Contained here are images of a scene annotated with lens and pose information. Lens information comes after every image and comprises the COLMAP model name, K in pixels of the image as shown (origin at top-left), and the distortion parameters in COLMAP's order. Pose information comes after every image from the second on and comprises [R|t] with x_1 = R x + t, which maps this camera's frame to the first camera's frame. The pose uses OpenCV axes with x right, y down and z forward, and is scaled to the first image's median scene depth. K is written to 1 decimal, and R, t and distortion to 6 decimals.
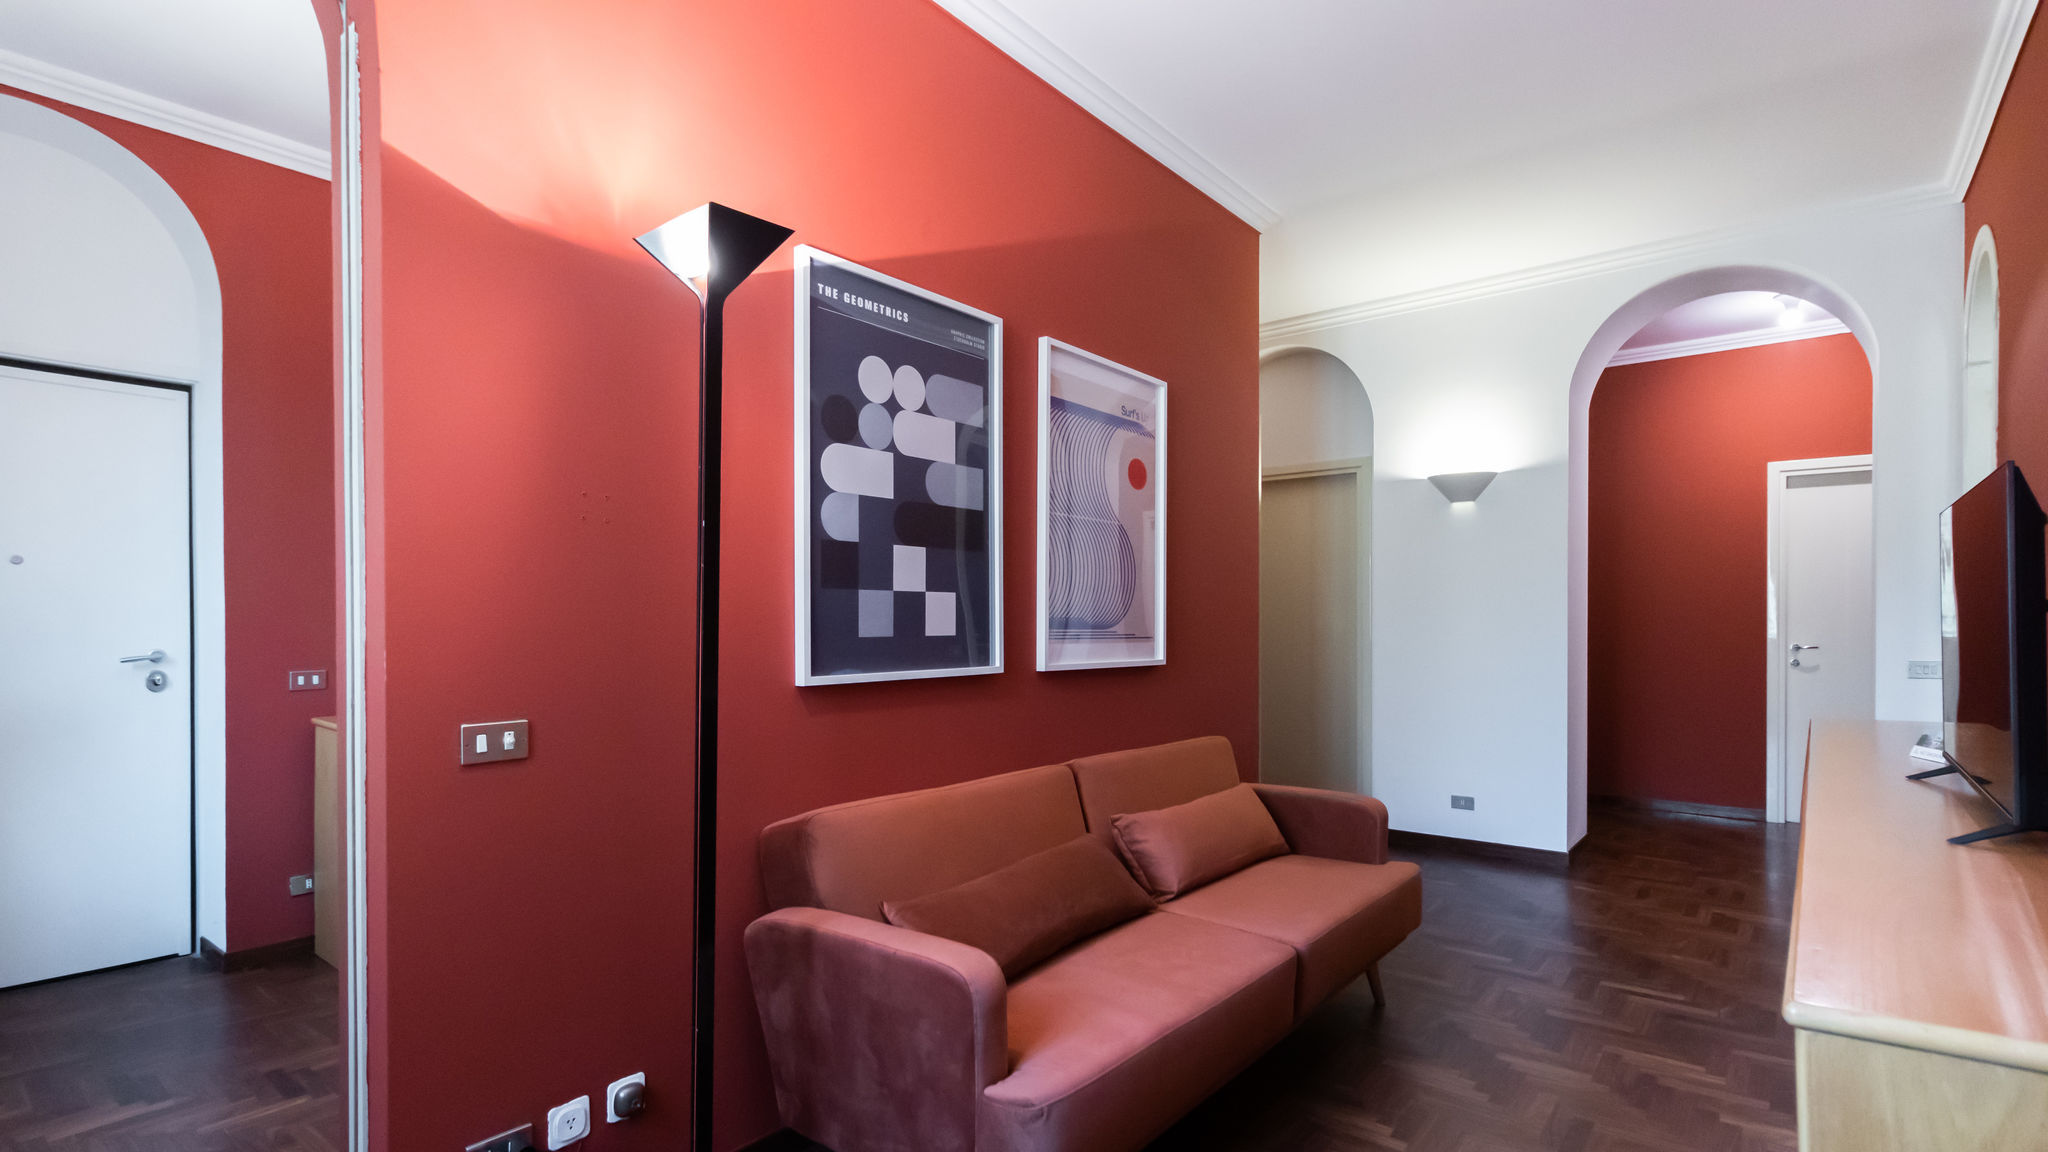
lens RADIAL K [[986.7, 0, 1024.3], [0, 986.7, 635.3], [0, 0, 1]] dist [0.003411, 0.000851]
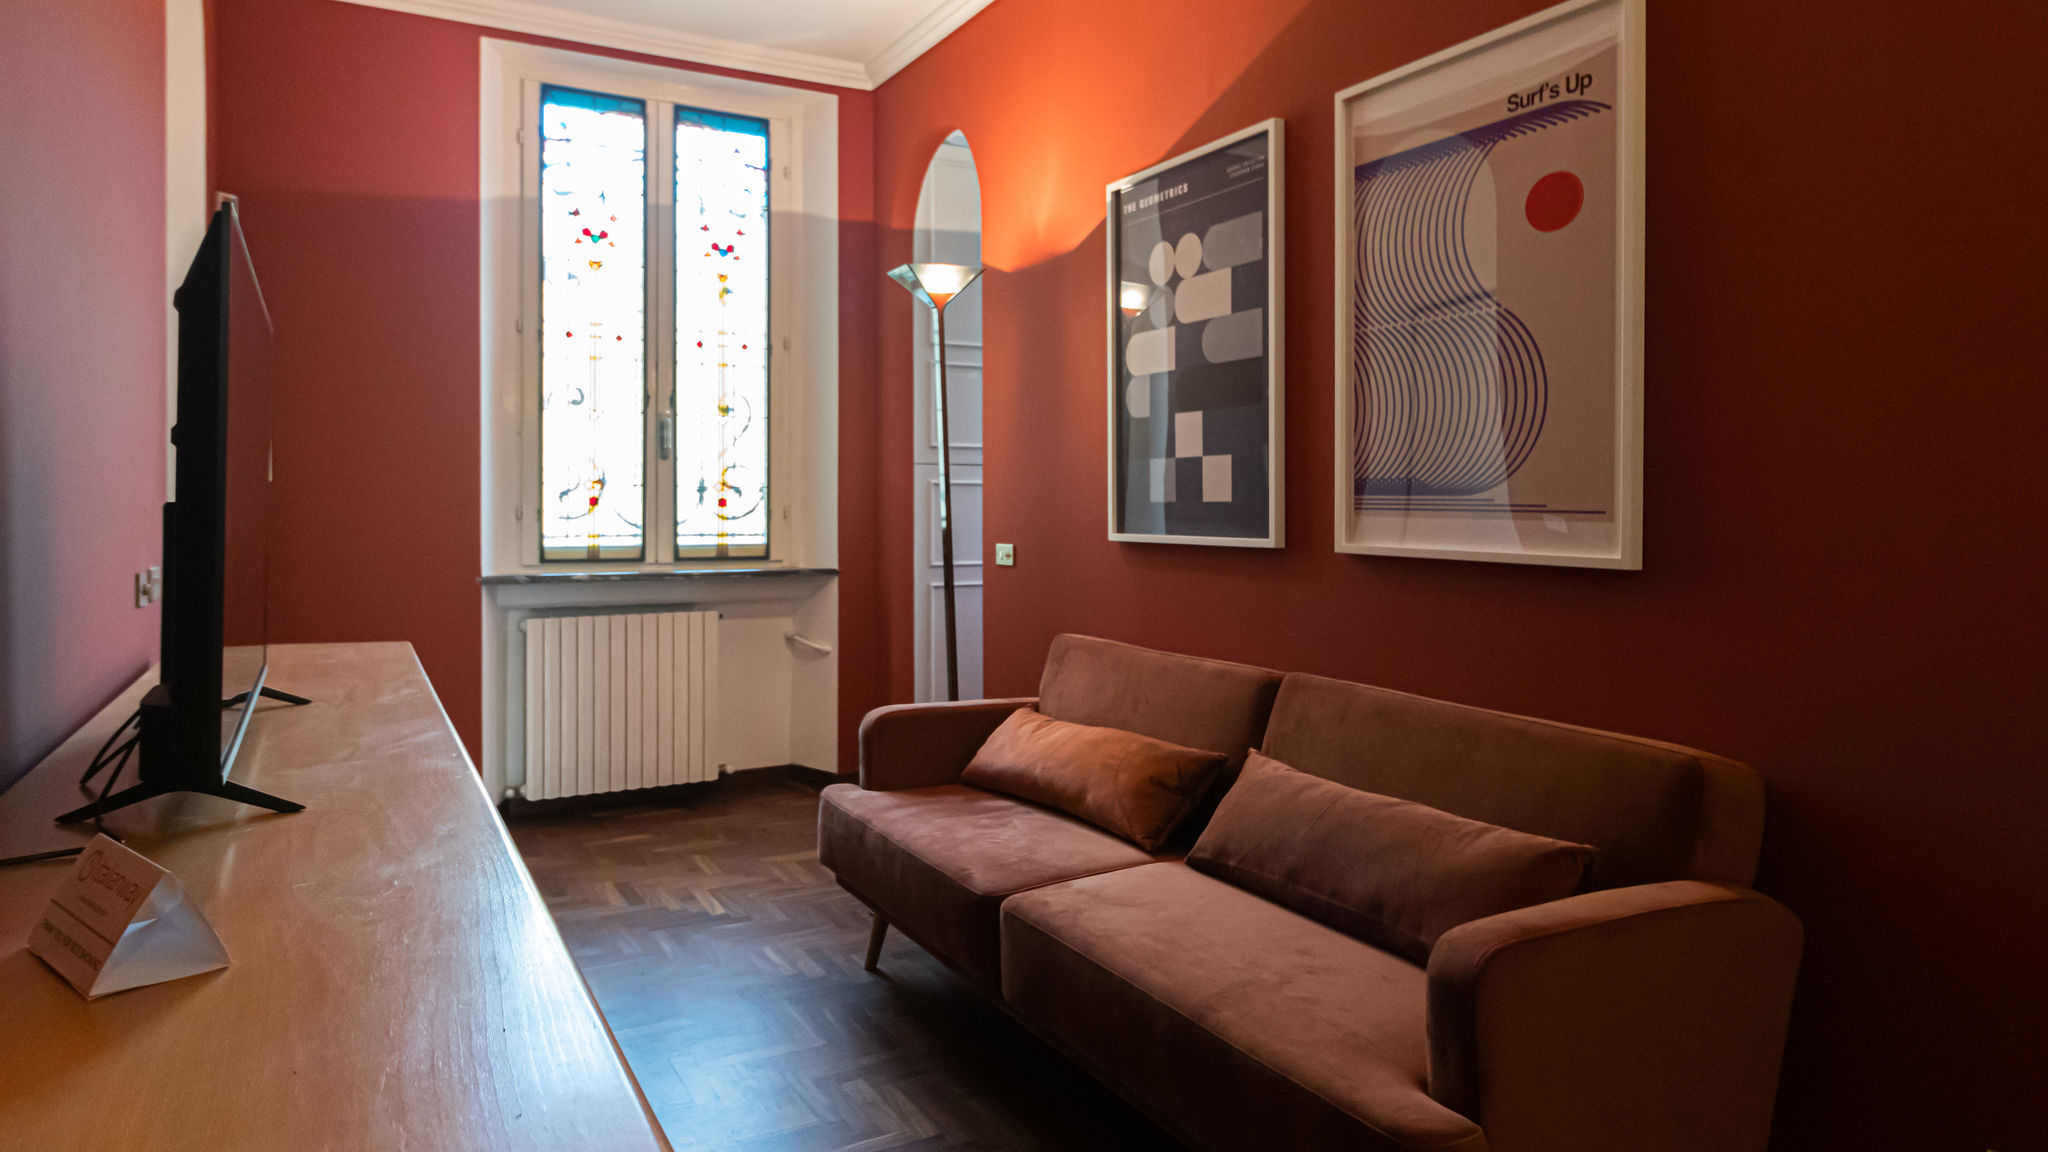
lens RADIAL K [[1274.8, 0, 1025.5], [0, 1274.8, 530.0], [0, 0, 1]] dist [0.004420, 0.000807]
pose [[-0.389380, 0.023024, -0.920789, 1.030562], [-0.011160, 0.999496, 0.029712, -0.006247], [0.921009, 0.021845, -0.388927, 1.213608]]
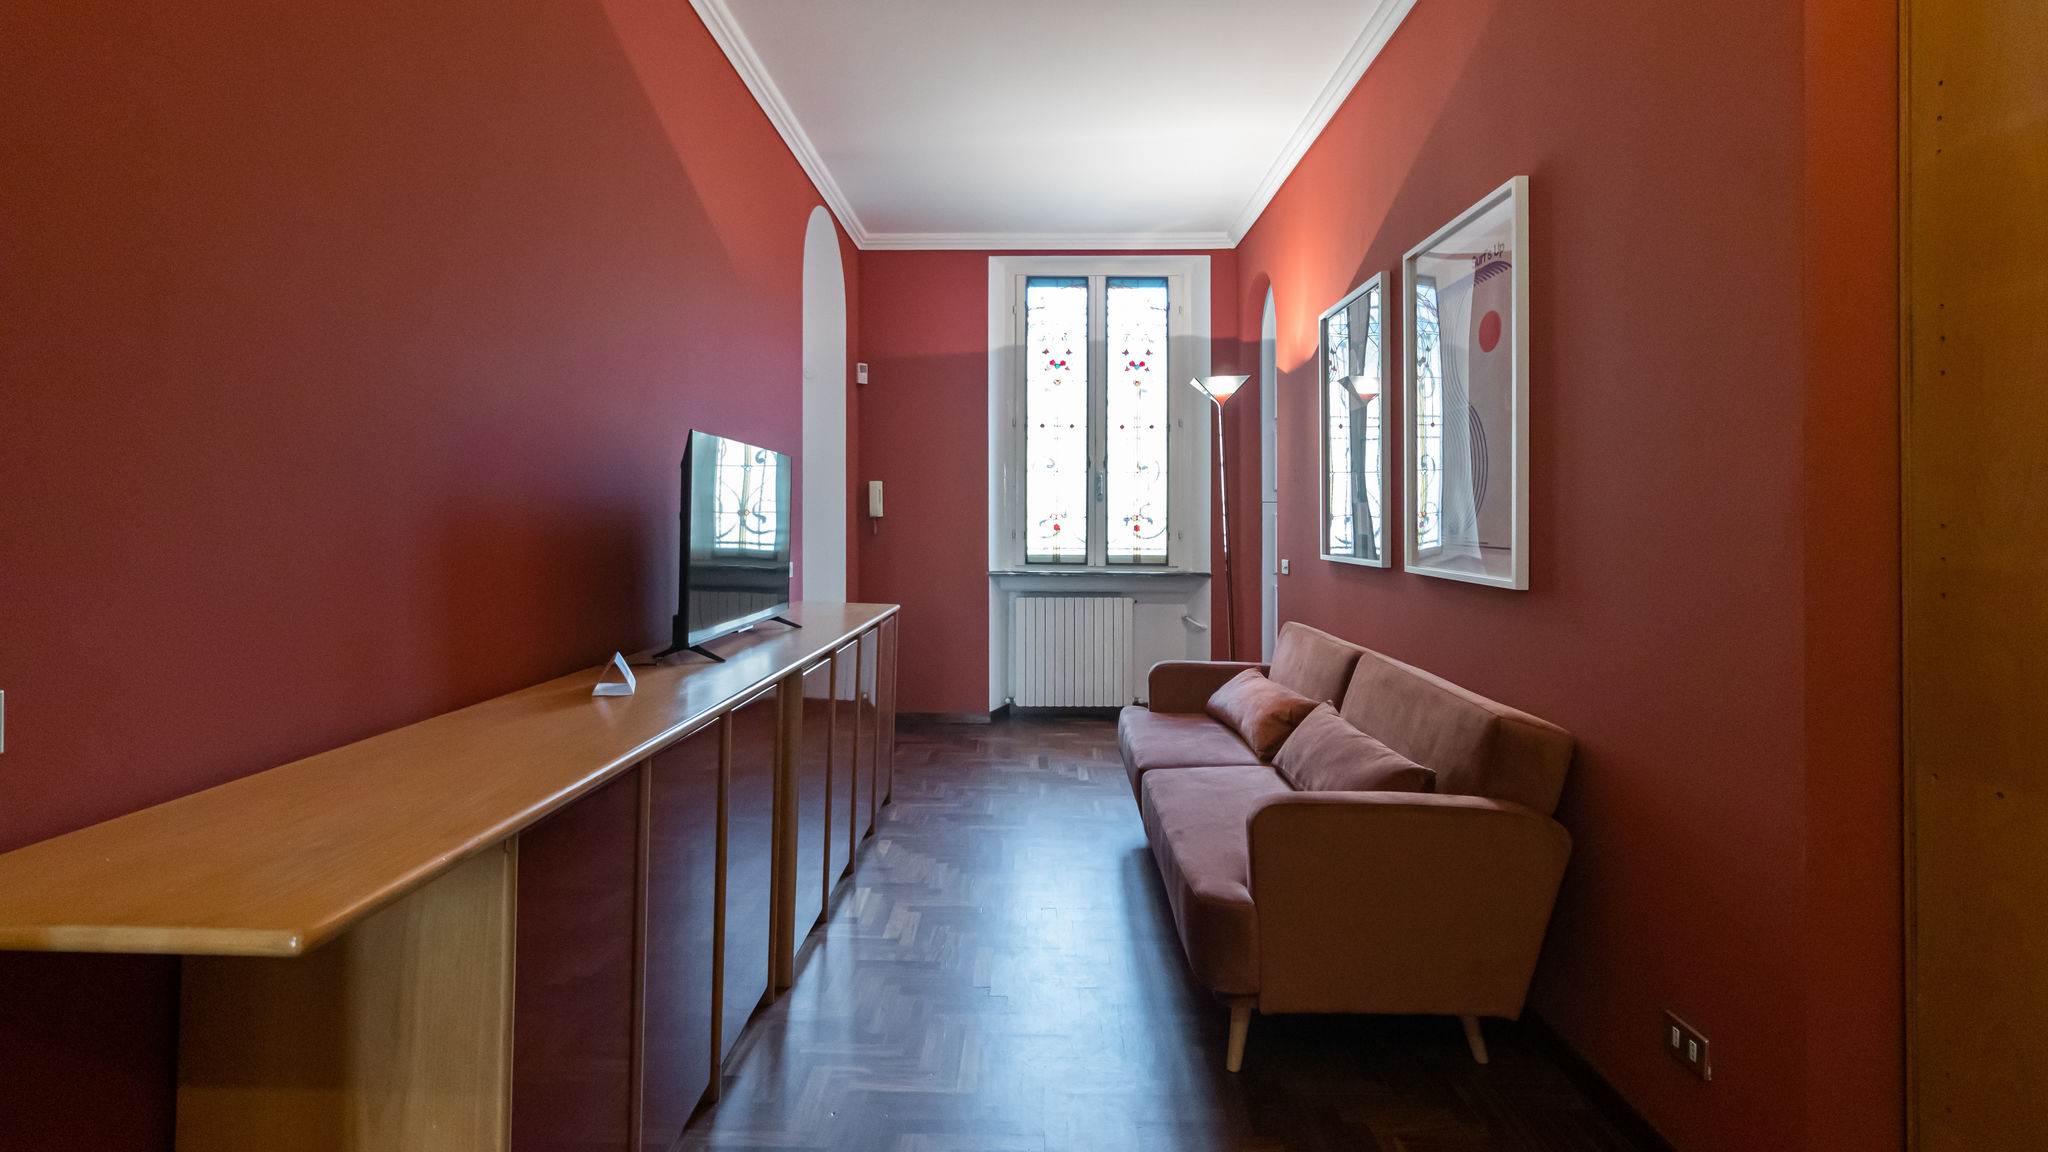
lens RADIAL K [[979.0, 0, 1025.8], [0, 979.0, 550.5], [0, 0, 1]] dist [-0.001259, 0.000063]
pose [[-0.795796, 0.021282, -0.605191, 1.028249], [-0.007784, 0.998940, 0.045364, -0.032828], [0.605515, 0.040812, -0.794787, 1.669231]]
